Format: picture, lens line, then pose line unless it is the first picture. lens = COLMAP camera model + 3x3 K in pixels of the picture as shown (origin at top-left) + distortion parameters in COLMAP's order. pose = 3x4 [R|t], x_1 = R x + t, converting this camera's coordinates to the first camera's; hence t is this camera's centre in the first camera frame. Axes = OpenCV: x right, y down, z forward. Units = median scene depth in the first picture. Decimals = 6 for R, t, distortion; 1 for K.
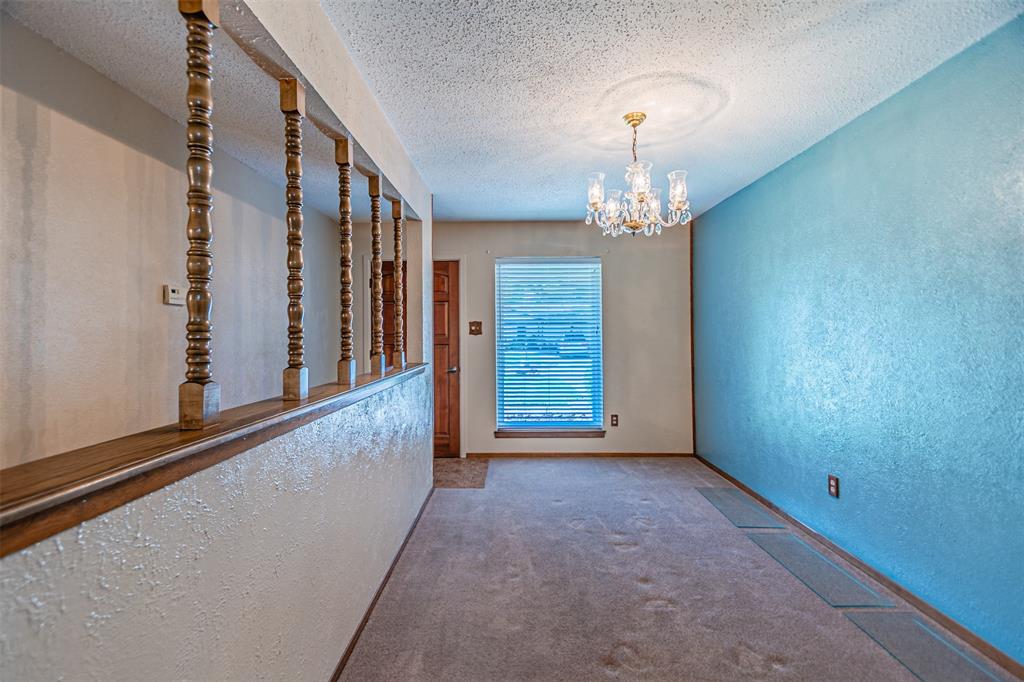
lens RADIAL K [[460.5, 0, 512.2], [0, 460.5, 340.4], [0, 0, 1]] dist [0.007197, -0.000985]
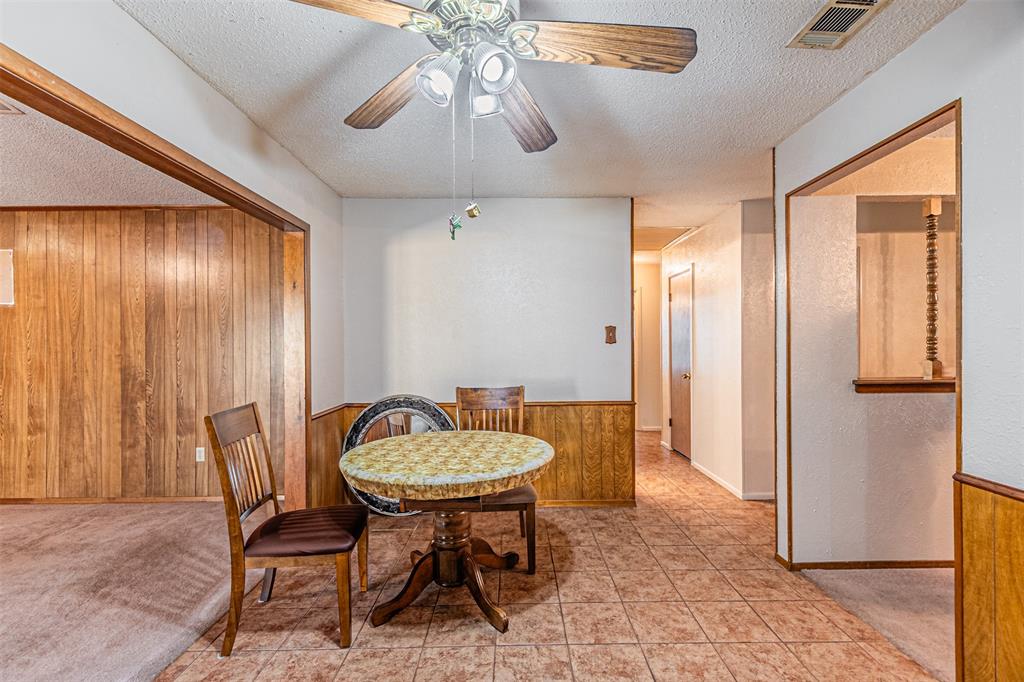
lens RADIAL K [[460.5, 0, 521.4], [0, 460.5, 342.1], [0, 0, 1]] dist [0.007197, -0.000985]
pose [[0.047012, -0.006466, -0.998873, 1.094398], [0.013235, 0.999895, -0.005850, -0.015764], [0.998807, -0.012945, 0.047093, -0.855869]]
